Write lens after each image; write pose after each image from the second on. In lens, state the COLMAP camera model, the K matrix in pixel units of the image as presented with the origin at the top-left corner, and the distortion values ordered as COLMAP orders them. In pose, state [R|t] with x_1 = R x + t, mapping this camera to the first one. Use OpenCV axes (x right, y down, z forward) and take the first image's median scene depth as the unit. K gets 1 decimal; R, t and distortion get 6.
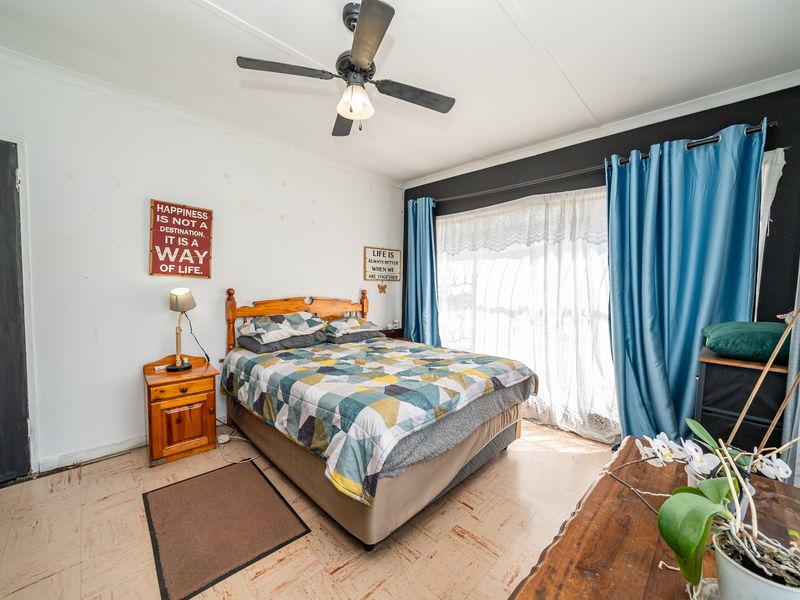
lens RADIAL K [[319.7, 0, 396.9], [0, 319.7, 298.9], [0, 0, 1]] dist [-0.001997, -0.000186]
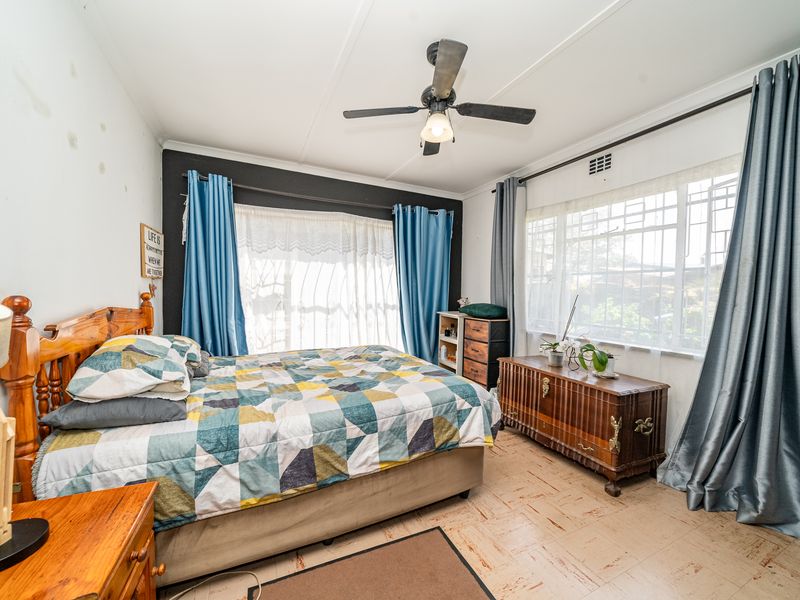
lens RADIAL K [[319.7, 0, 396.9], [0, 319.7, 298.9], [0, 0, 1]] dist [-0.001997, -0.000186]
pose [[0.331238, -0.036789, 0.942830, -0.720073], [0.030256, 0.999140, 0.028356, -0.025395], [-0.943062, 0.019134, 0.332066, 0.438223]]
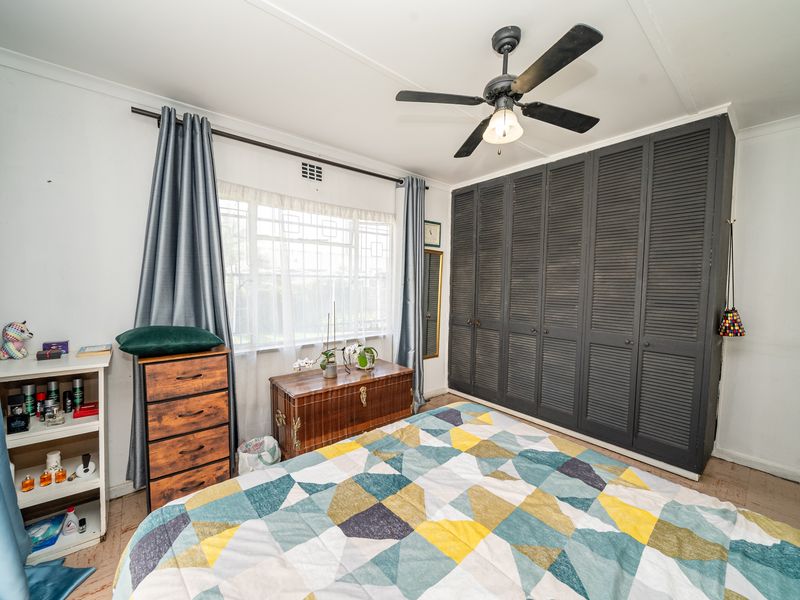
lens RADIAL K [[319.7, 0, 396.9], [0, 319.7, 298.9], [0, 0, 1]] dist [-0.001997, -0.000186]
pose [[-0.996134, -0.033635, 0.081149, 0.052657], [-0.025805, 0.995078, 0.095673, -0.097183], [-0.083967, 0.093209, -0.992100, 1.163632]]
